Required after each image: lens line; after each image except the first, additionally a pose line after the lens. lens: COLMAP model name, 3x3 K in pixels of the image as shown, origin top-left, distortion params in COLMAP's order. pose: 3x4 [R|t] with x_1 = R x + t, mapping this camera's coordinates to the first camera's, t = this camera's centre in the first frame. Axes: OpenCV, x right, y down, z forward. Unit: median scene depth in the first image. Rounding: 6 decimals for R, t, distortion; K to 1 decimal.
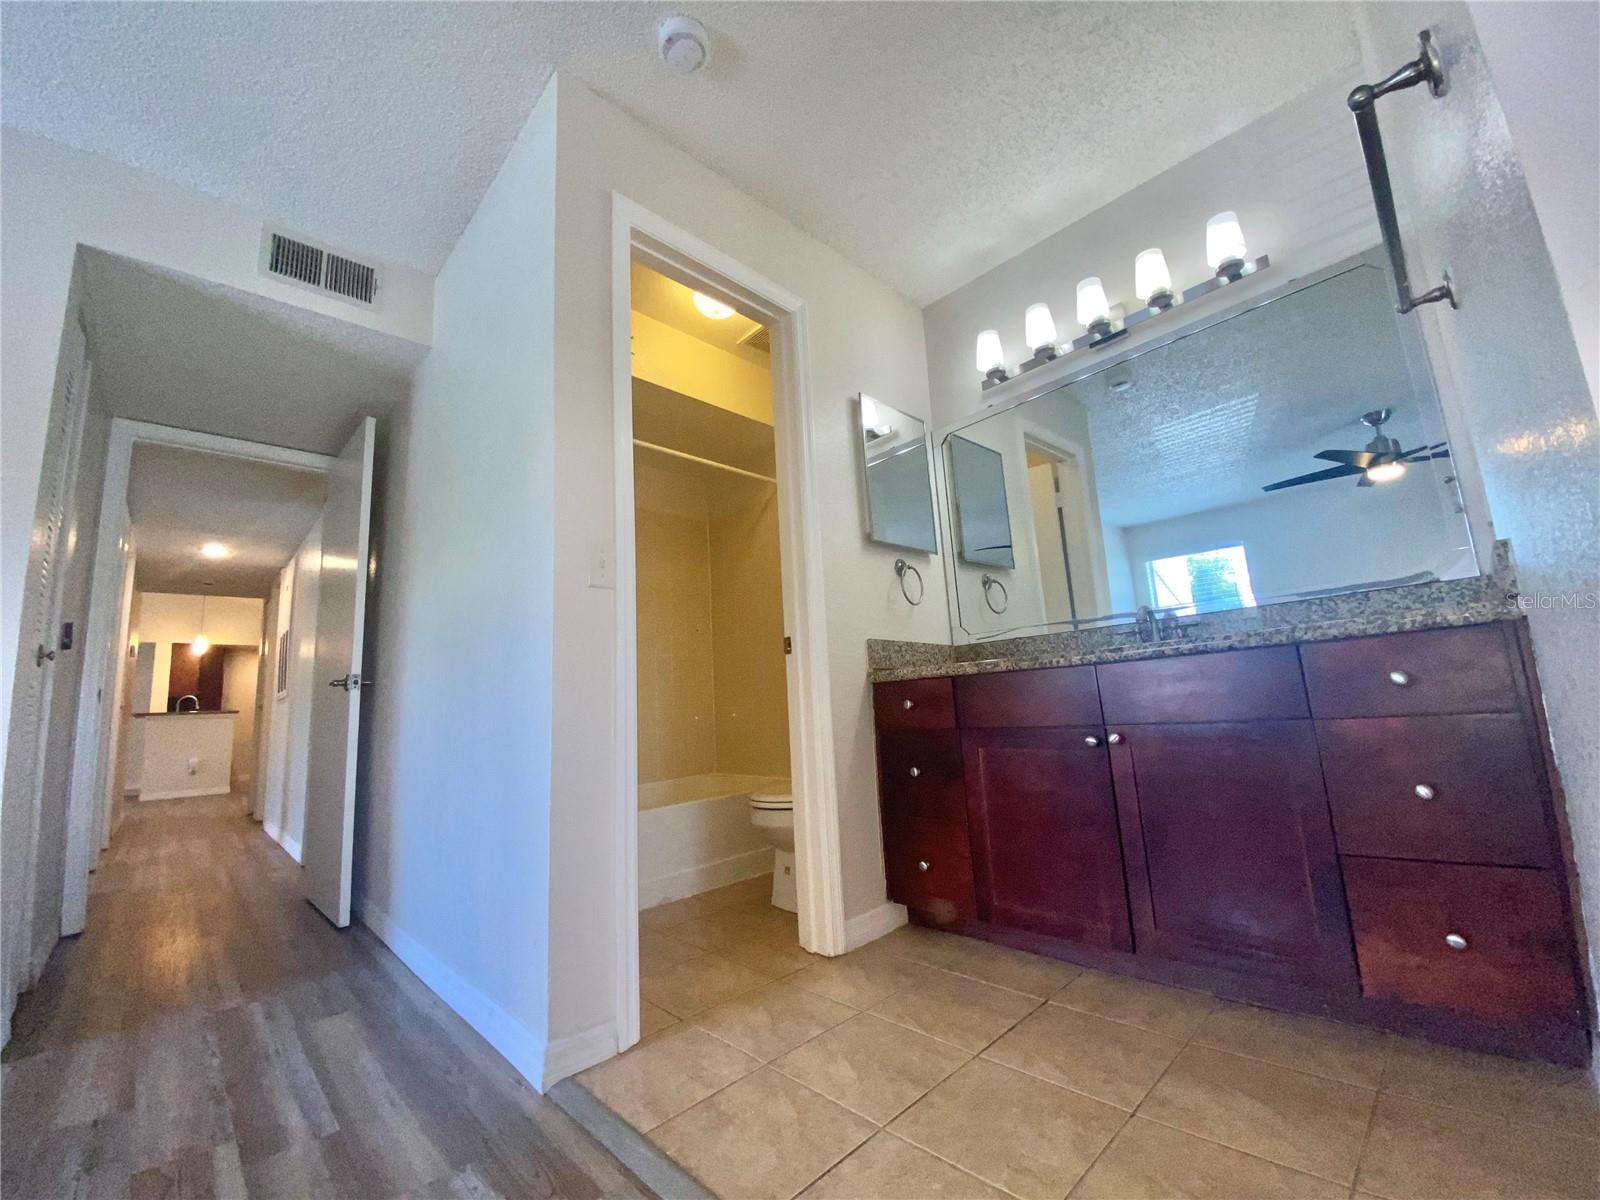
lens RADIAL K [[645.8, 0, 796.3], [0, 645.8, 596.5], [0, 0, 1]] dist [0.026496, -0.024945]
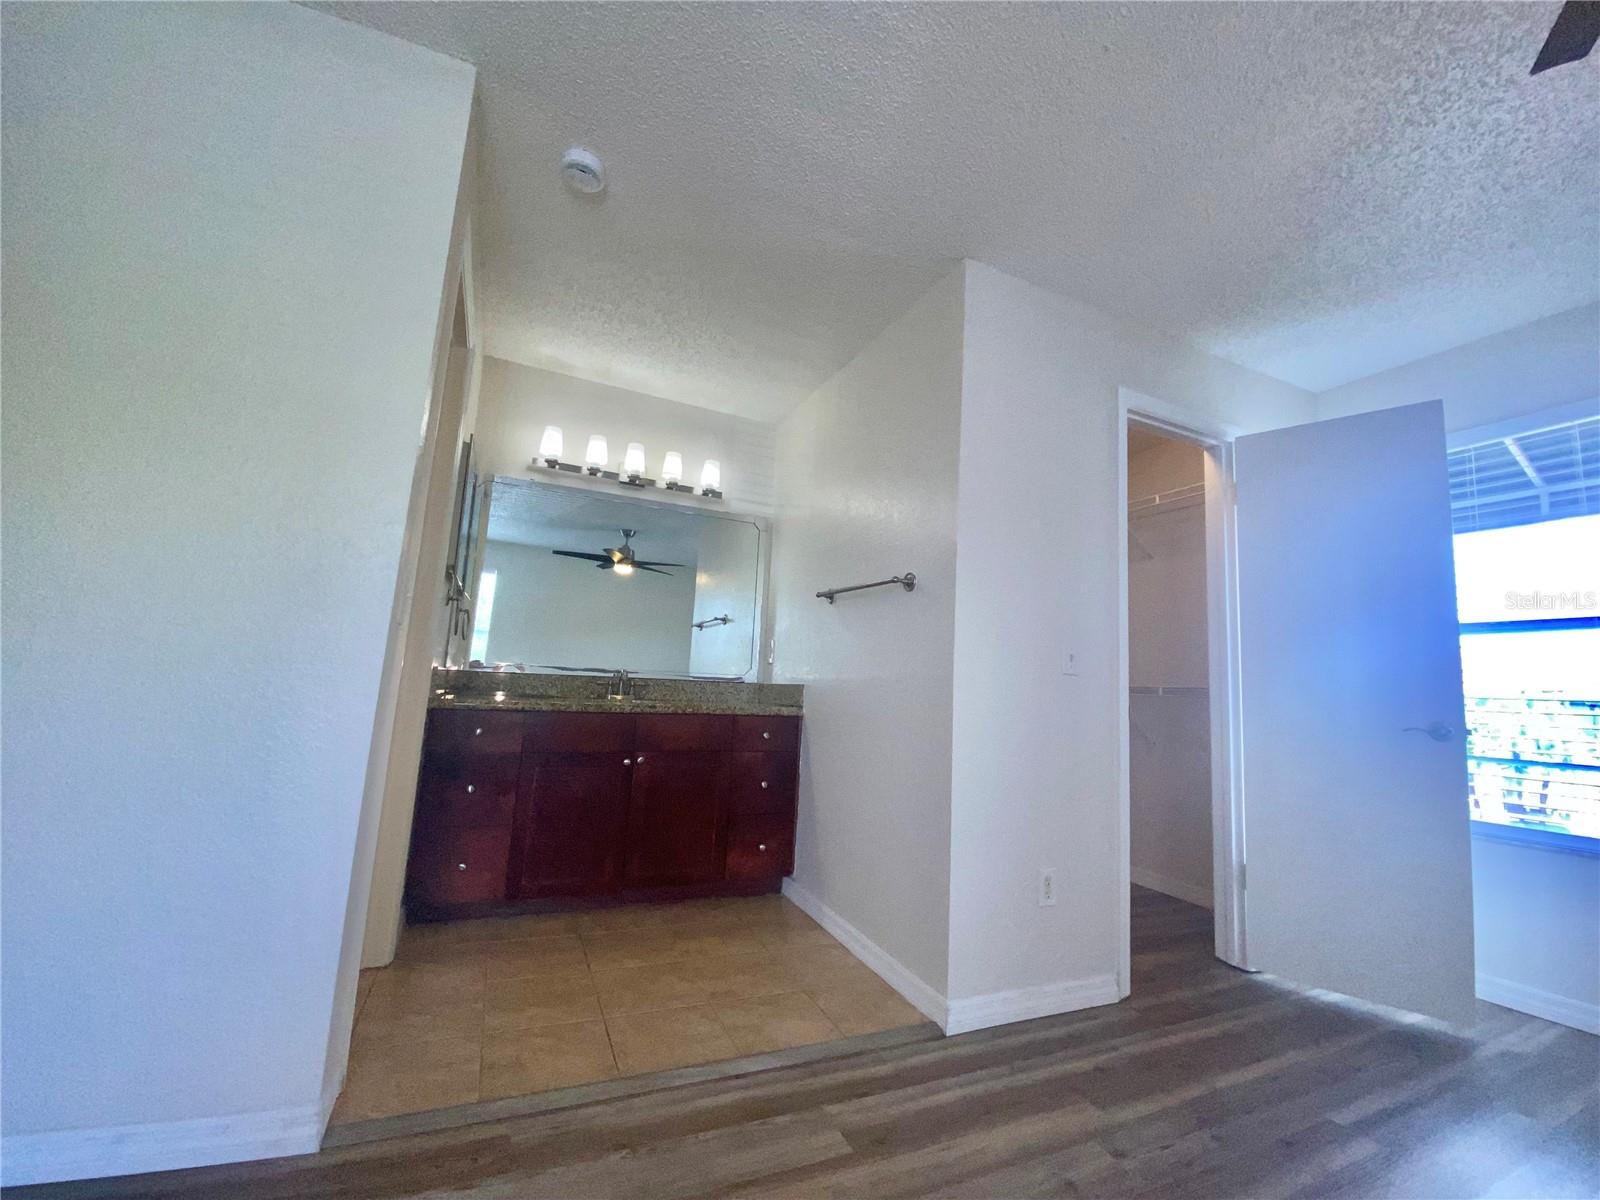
lens RADIAL K [[645.8, 0, 796.3], [0, 645.8, 596.5], [0, 0, 1]] dist [0.026496, -0.024945]
pose [[0.331948, 0.200416, 0.921761, -0.718626], [-0.231526, 0.964589, -0.126350, -0.051831], [-0.914443, -0.171470, 0.366595, 0.075435]]
